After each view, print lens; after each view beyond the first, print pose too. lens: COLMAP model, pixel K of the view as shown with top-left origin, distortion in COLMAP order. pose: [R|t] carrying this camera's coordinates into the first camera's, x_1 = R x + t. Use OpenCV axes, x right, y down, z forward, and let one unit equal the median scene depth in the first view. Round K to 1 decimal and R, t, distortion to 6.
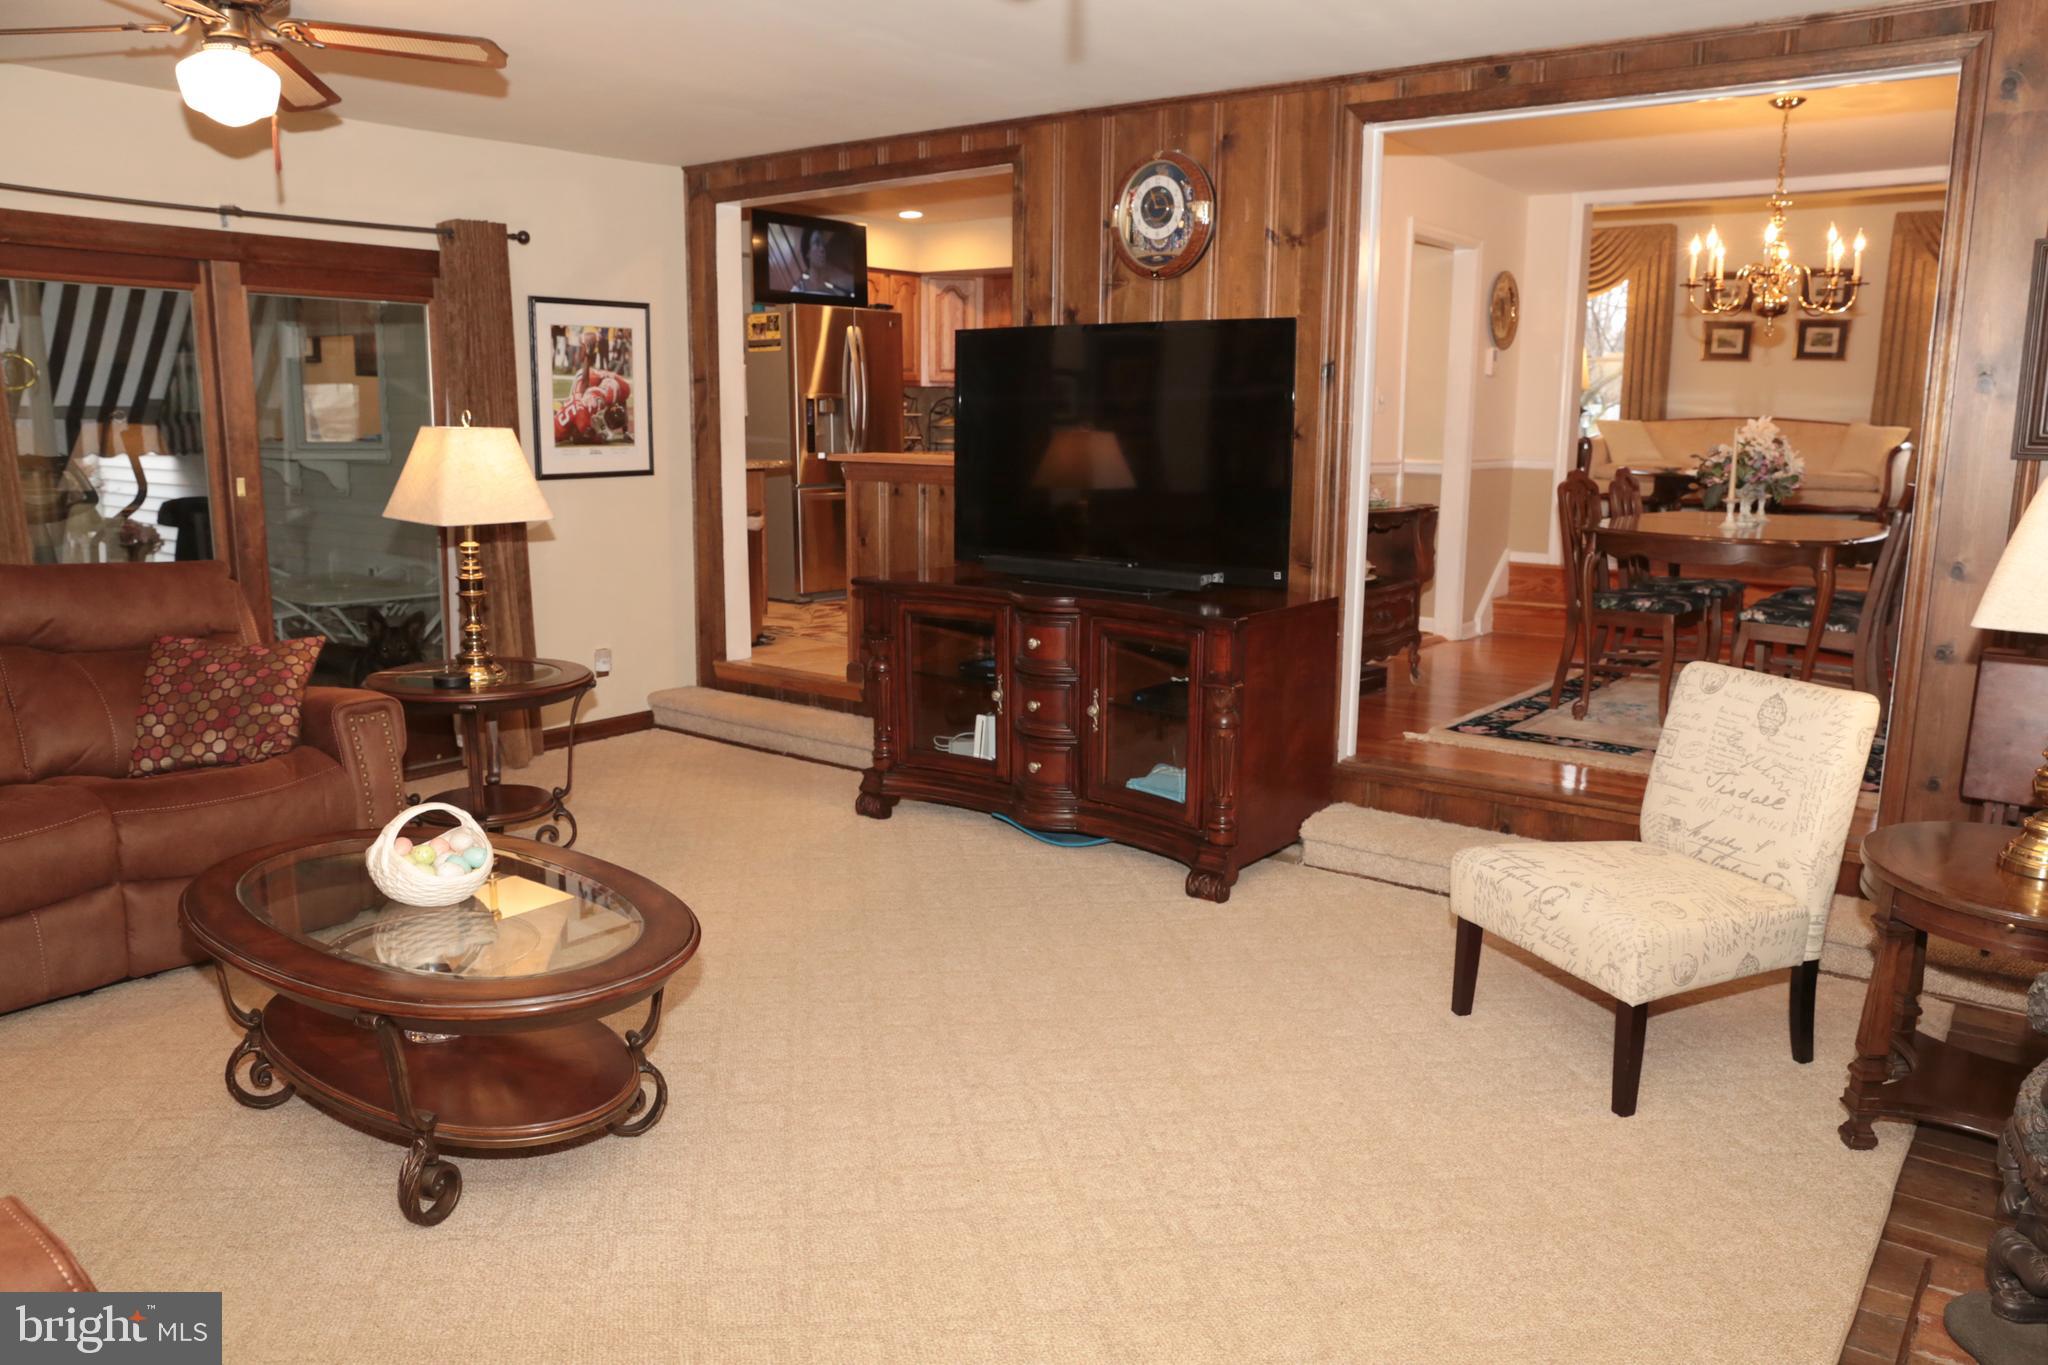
lens RADIAL K [[1466.6, 0, 1077.6], [0, 1466.6, 685.1], [0, 0, 1]] dist [-0.099993, 0.077968]
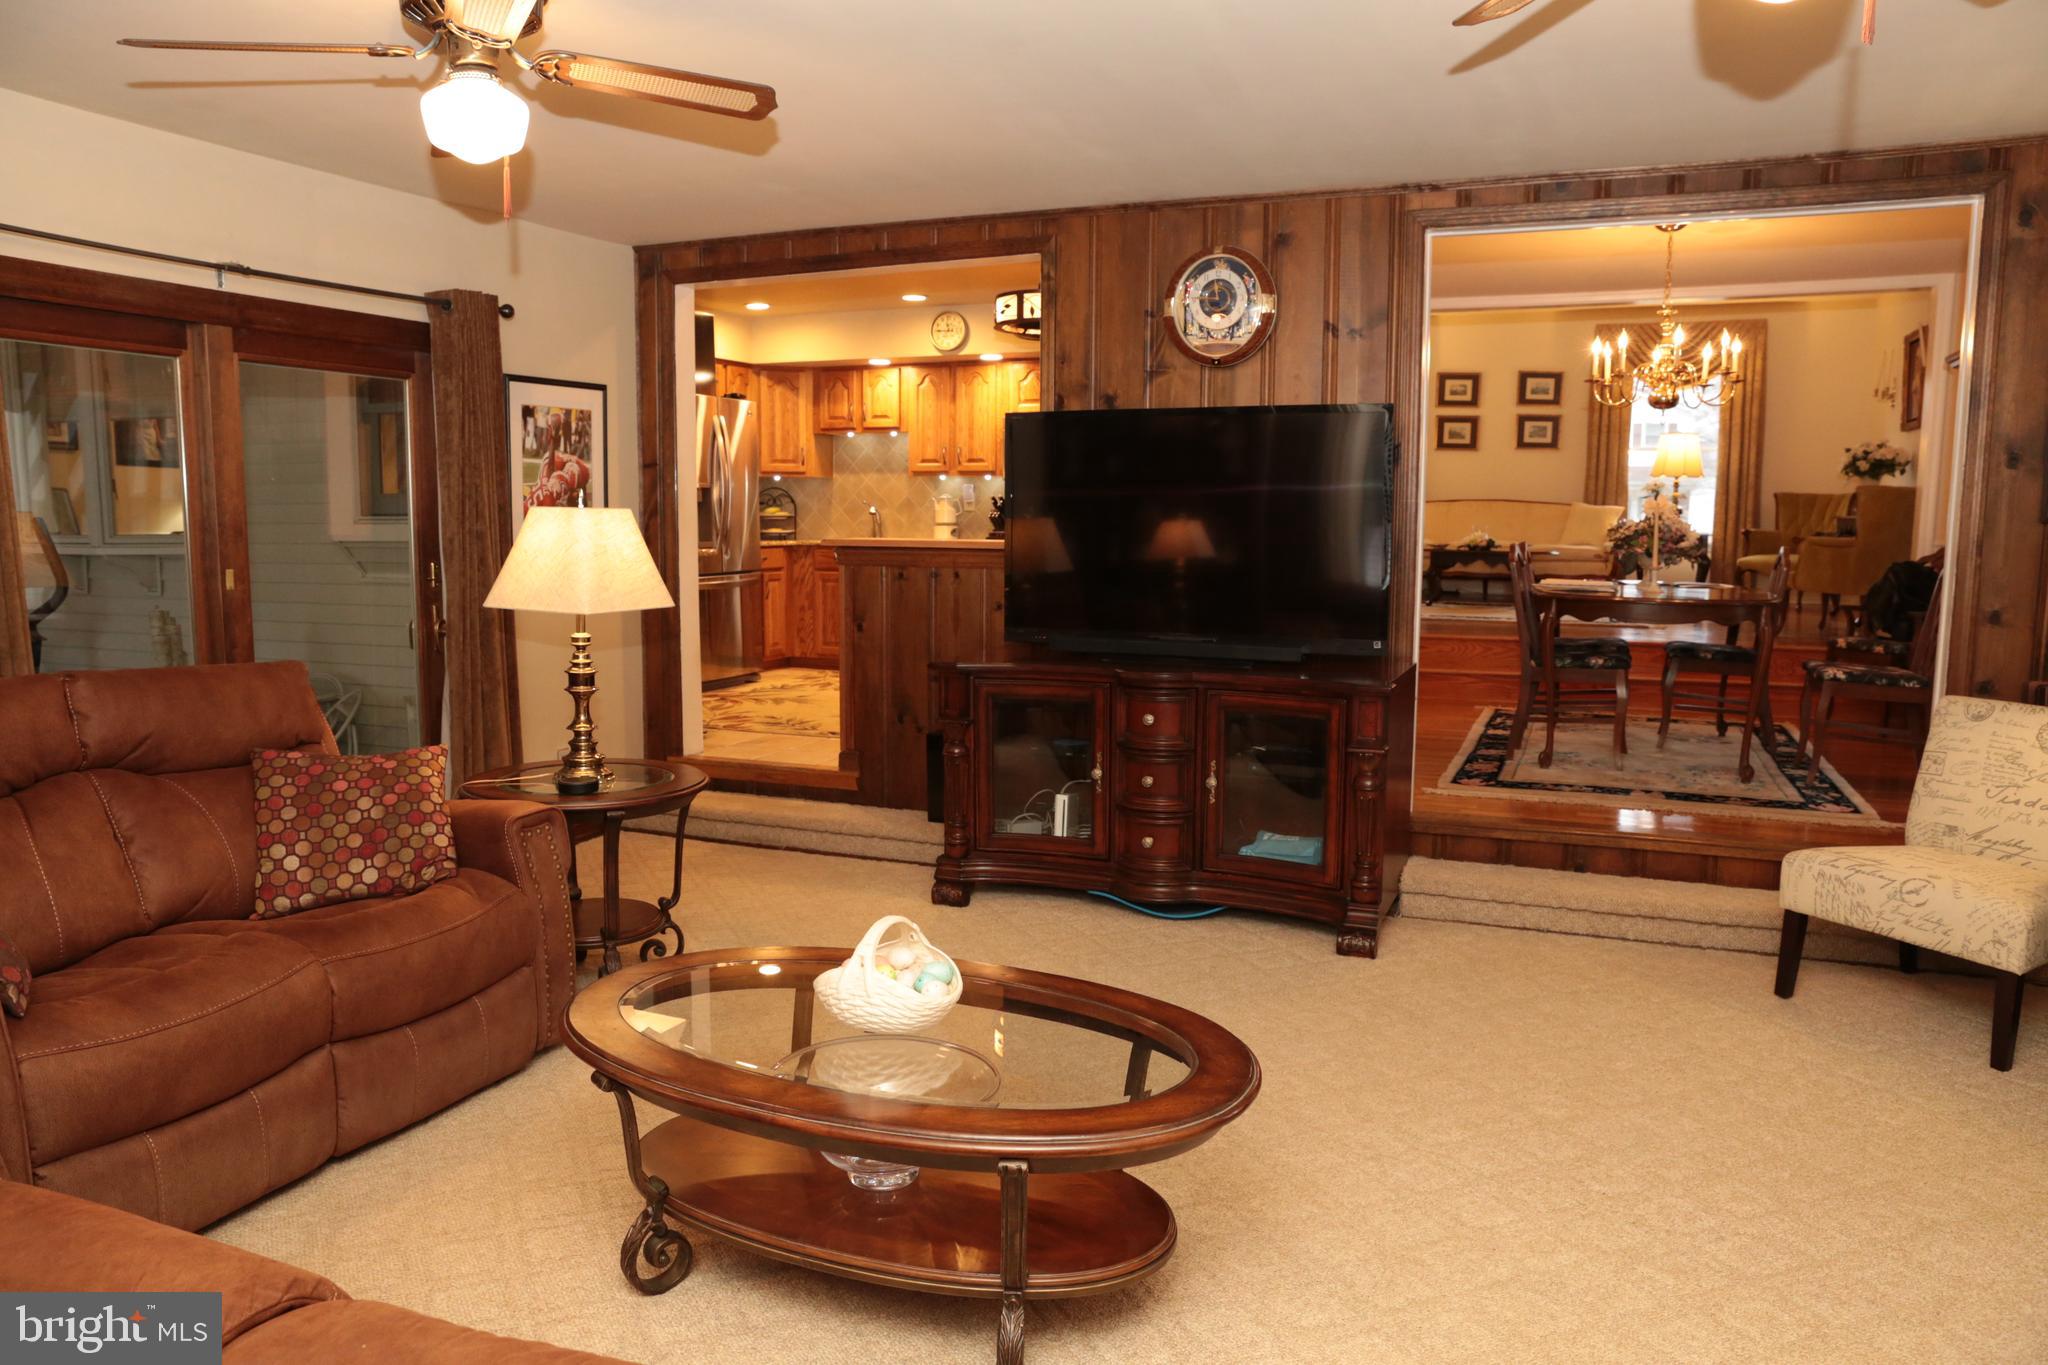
lens RADIAL K [[1397.6, 0, 1024.0], [0, 1397.6, 682.5], [0, 0, 1]] dist [-0.099227, 0.081129]
pose [[0.969278, -0.037778, 0.243051, -0.328763], [0.051975, 0.997280, -0.052267, -0.007531], [-0.240415, 0.063294, 0.968604, 0.080145]]
